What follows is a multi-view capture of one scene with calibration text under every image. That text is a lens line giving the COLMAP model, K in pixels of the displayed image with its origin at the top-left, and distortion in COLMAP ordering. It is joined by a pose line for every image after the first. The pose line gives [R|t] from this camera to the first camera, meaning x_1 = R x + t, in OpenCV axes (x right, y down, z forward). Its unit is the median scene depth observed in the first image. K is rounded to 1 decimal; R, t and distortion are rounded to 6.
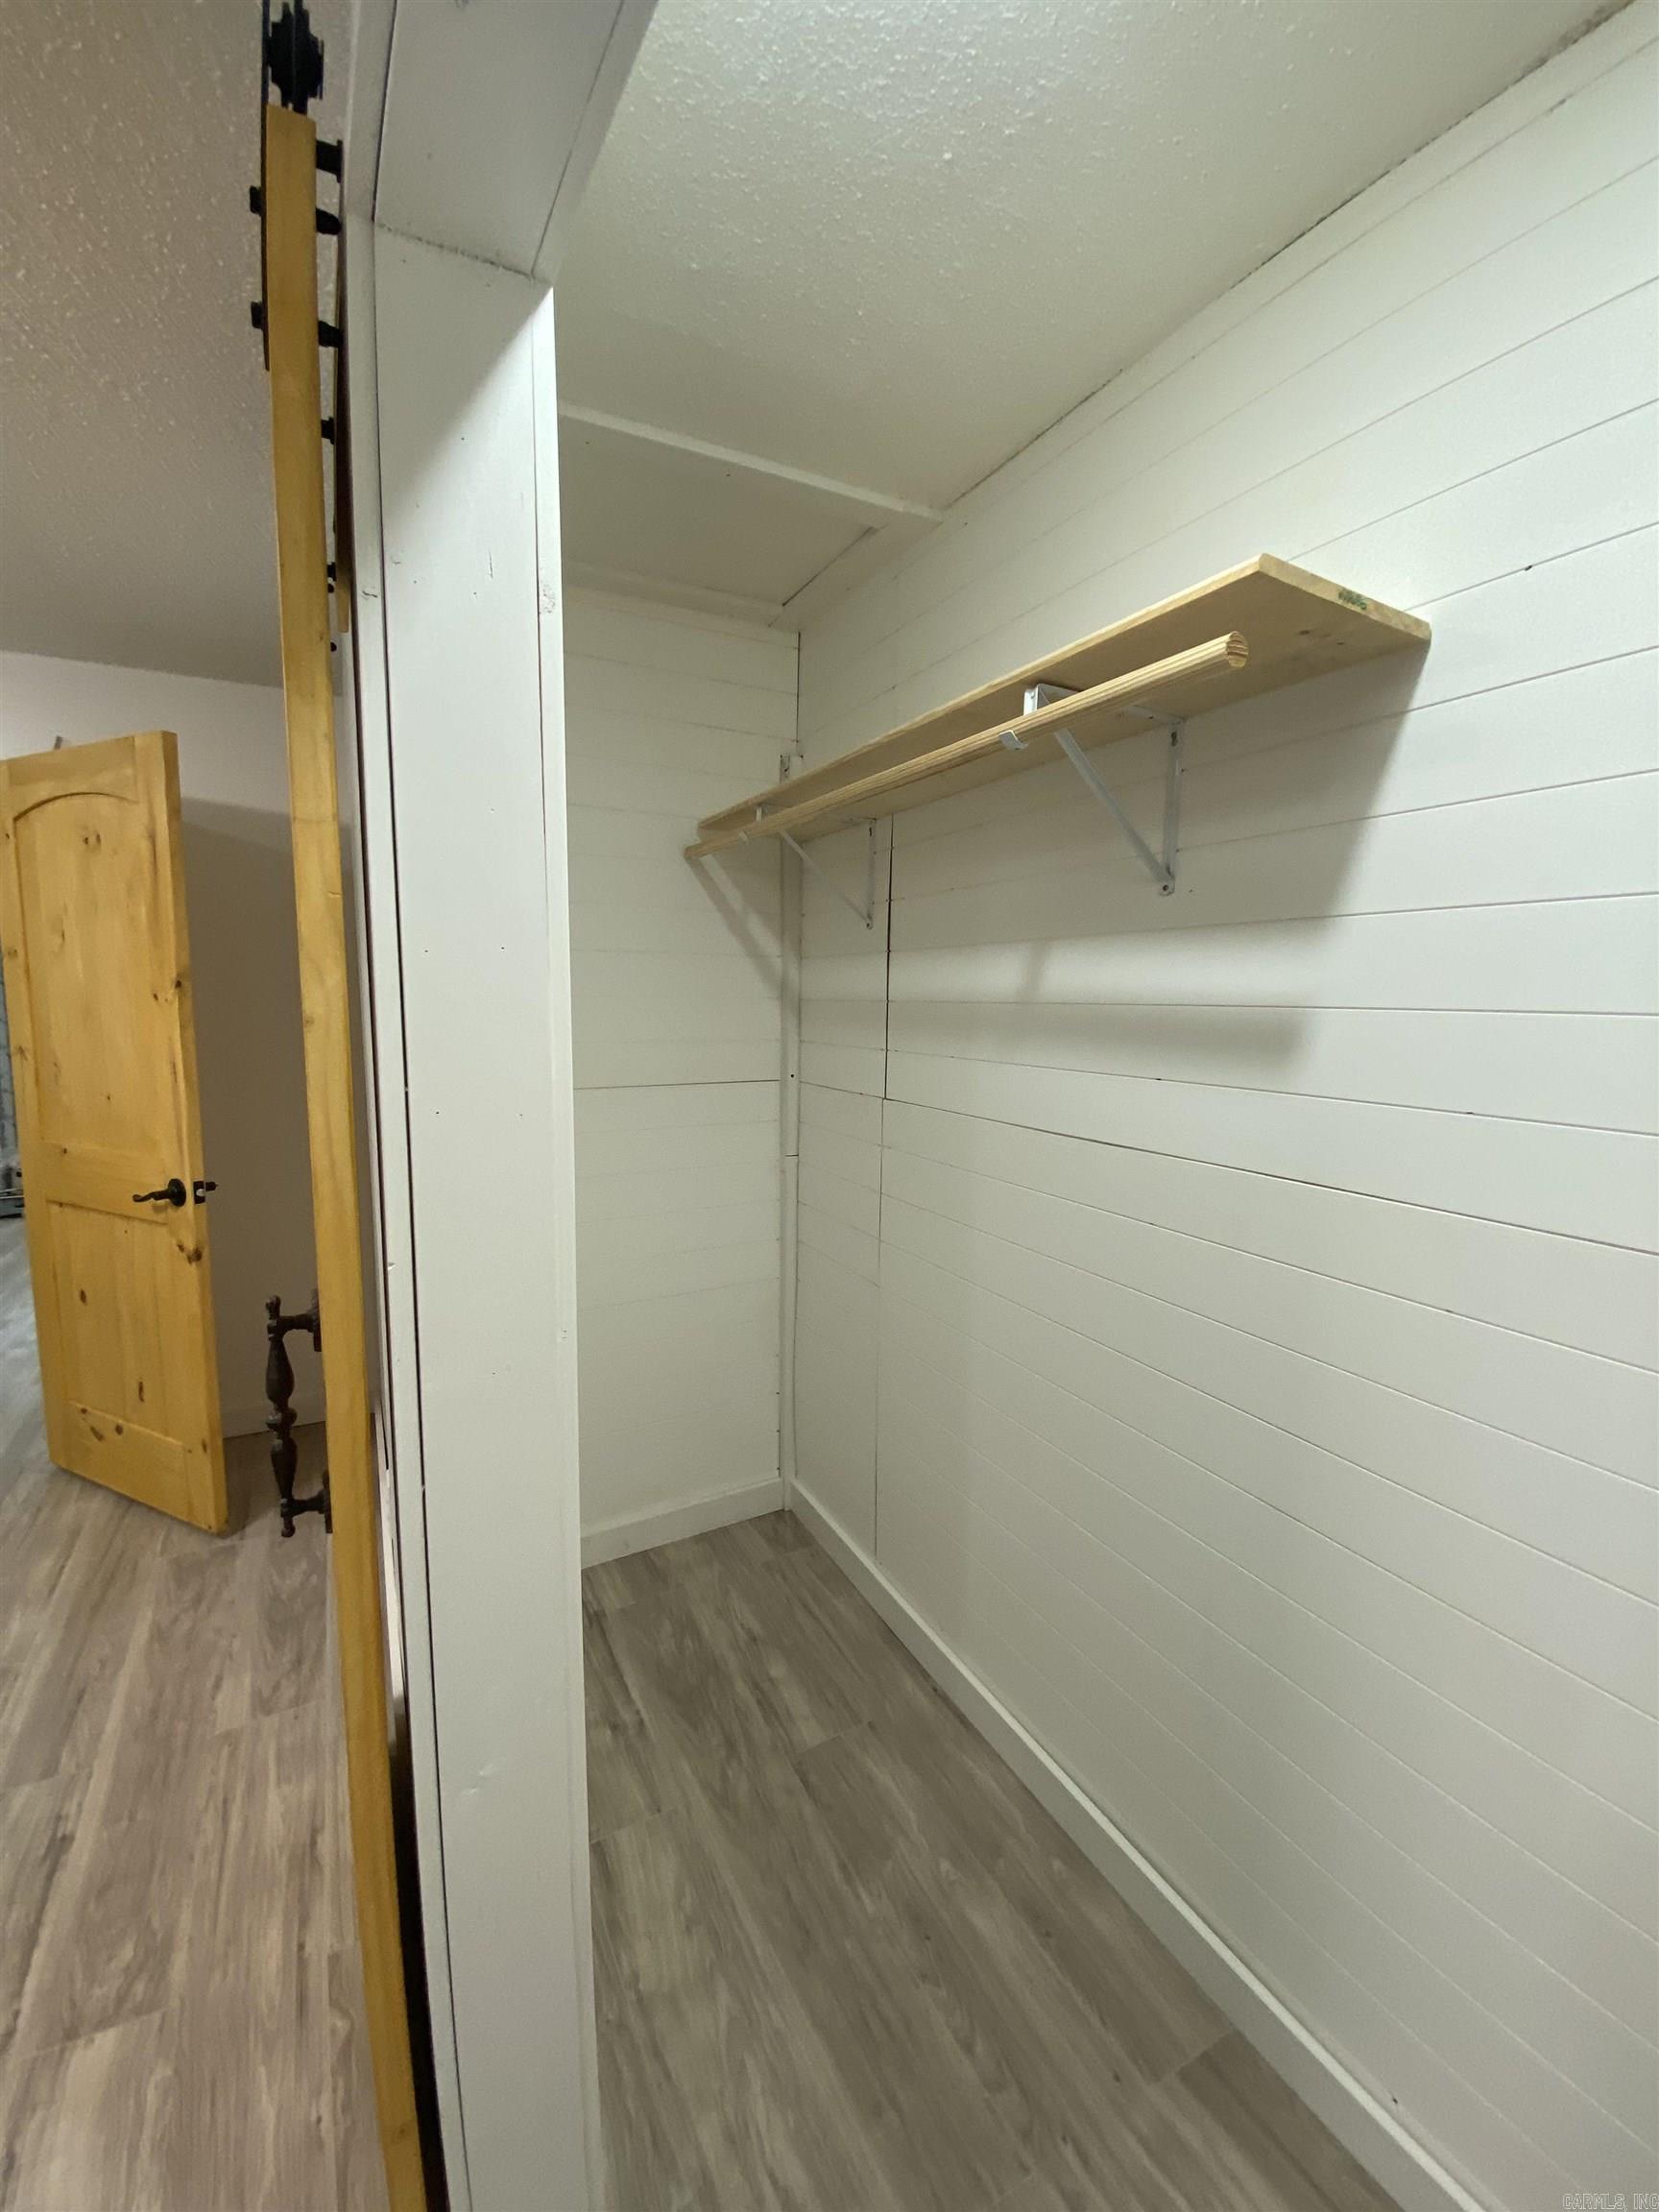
lens RADIAL K [[907.0, 0, 813.3], [0, 907.0, 1099.0], [0, 0, 1]] dist [-0.010130, -0.004385]
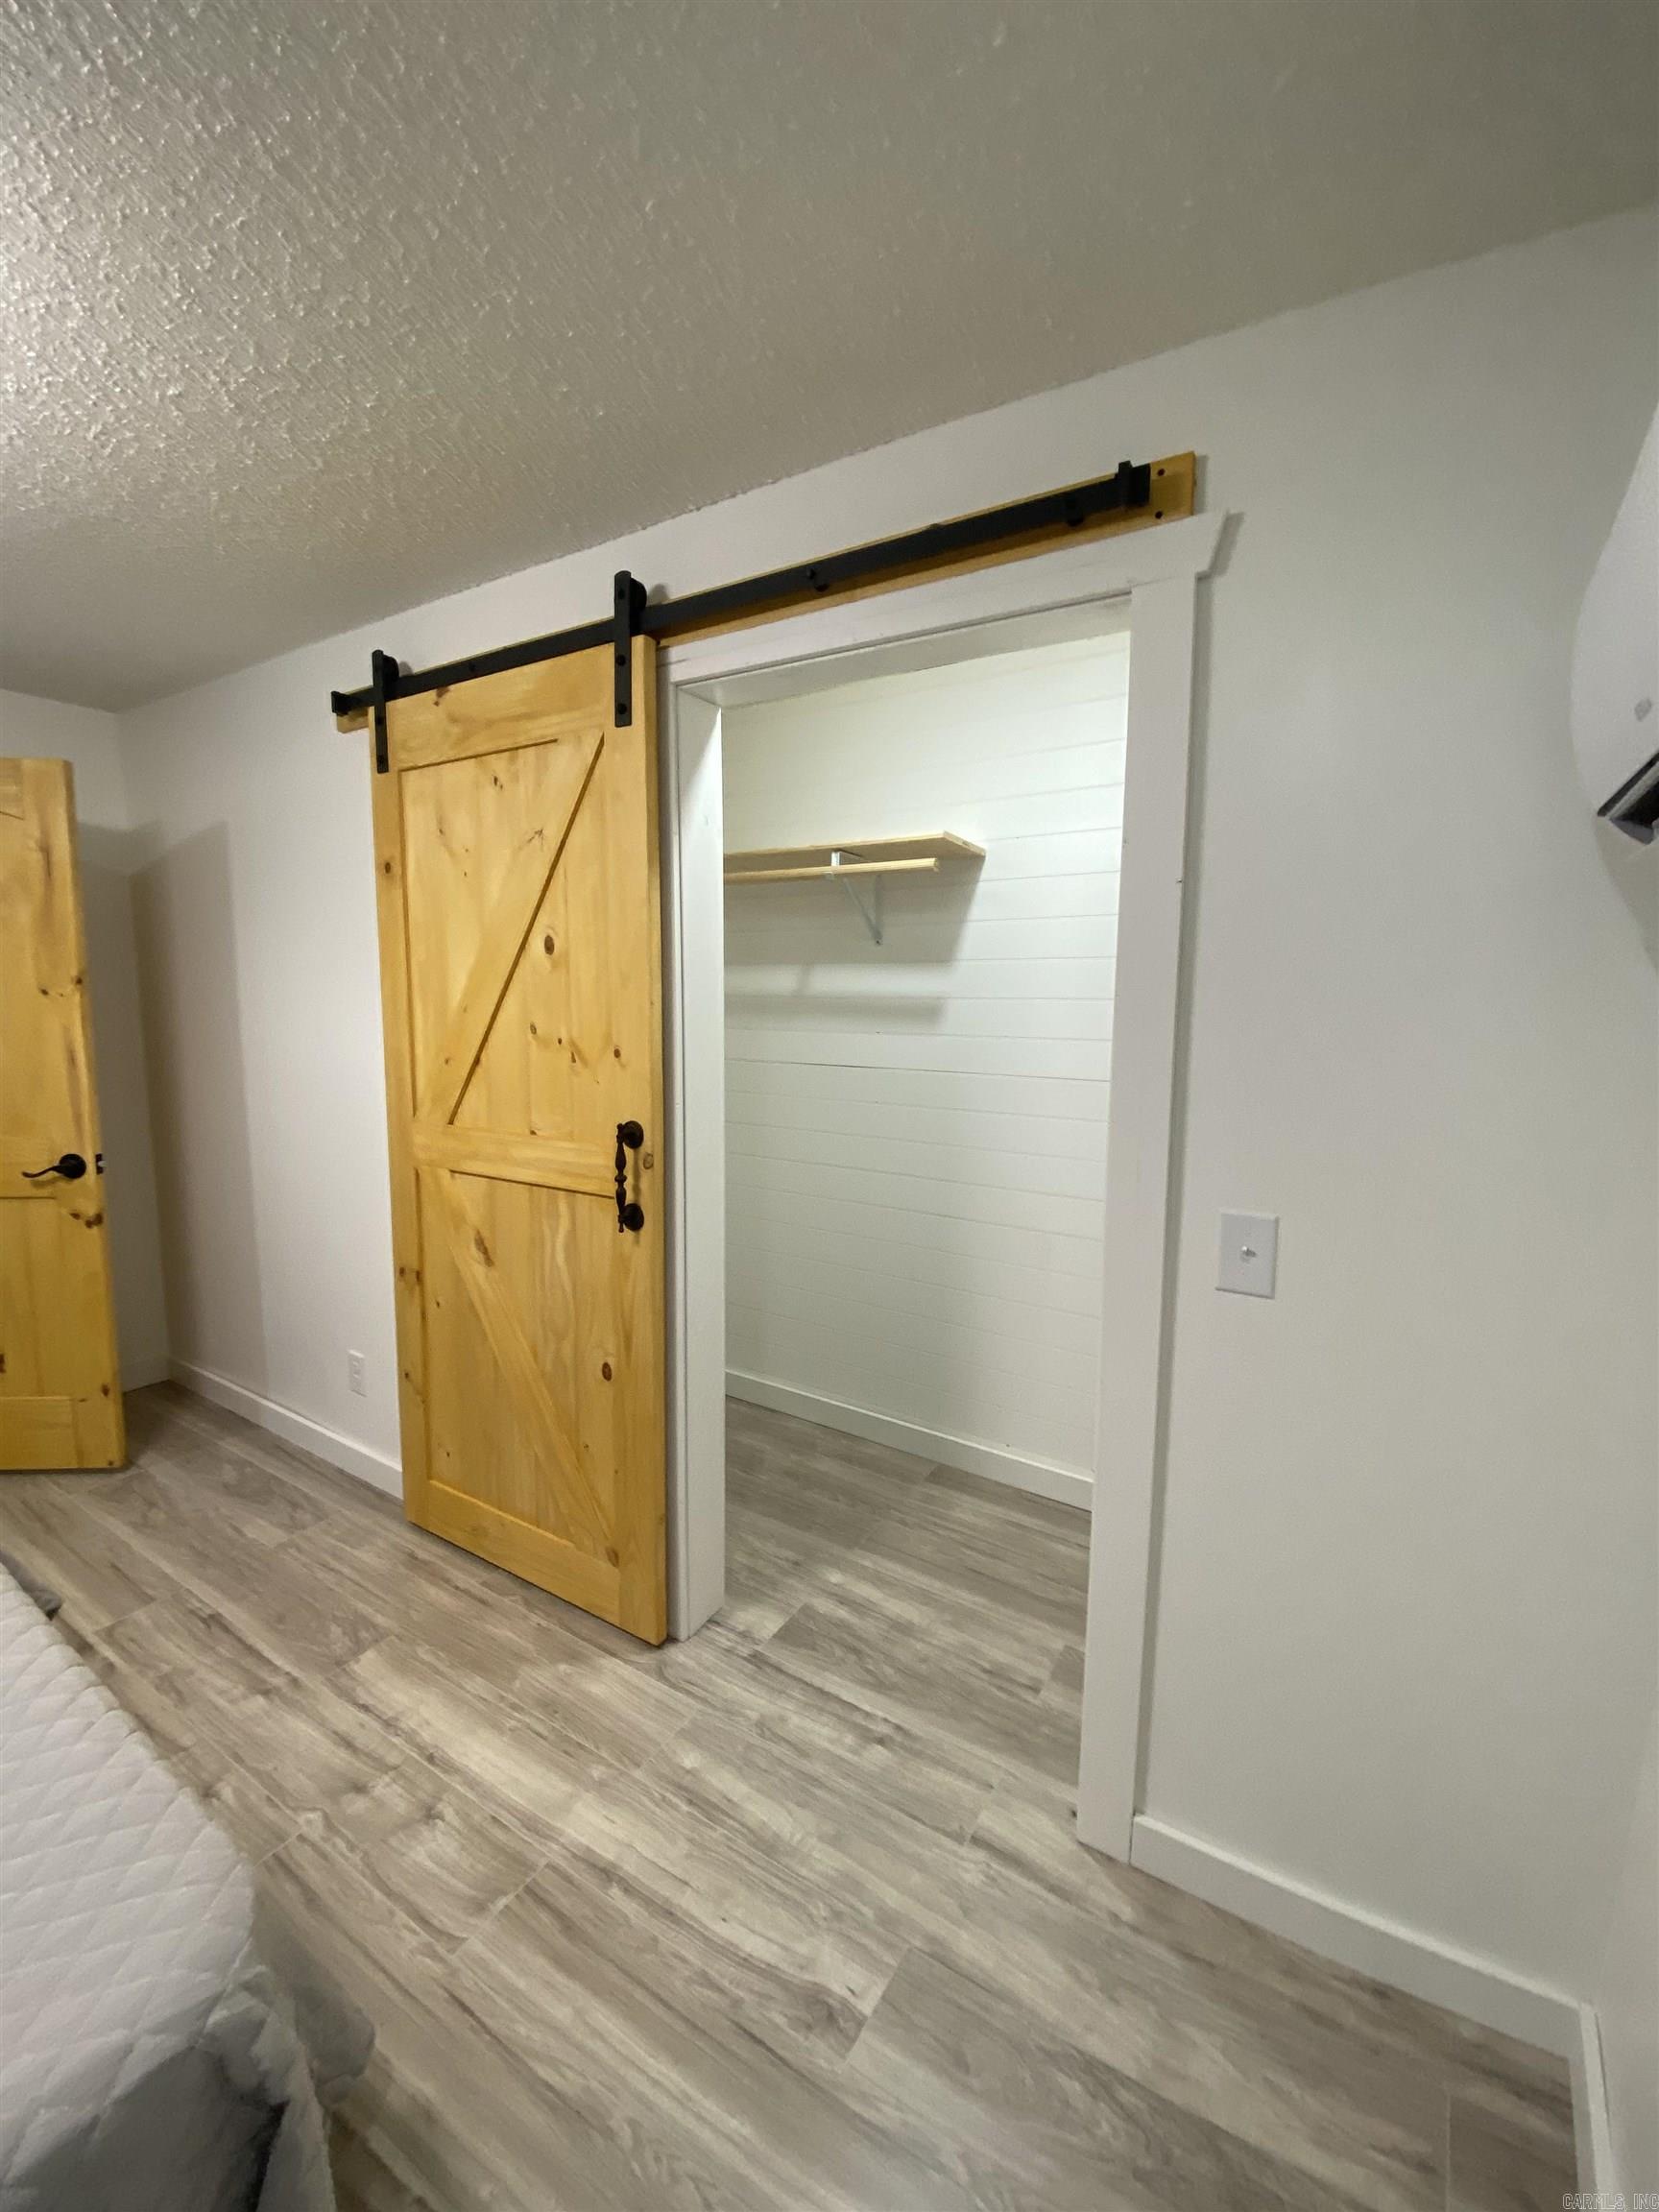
lens RADIAL K [[907.0, 0, 813.7], [0, 907.0, 1086.2], [0, 0, 1]] dist [-0.010130, -0.004385]
pose [[0.872319, -0.051682, 0.486198, -0.575579], [0.052575, 0.998547, 0.011817, 0.051808], [-0.486103, 0.015253, 0.873769, -0.564779]]
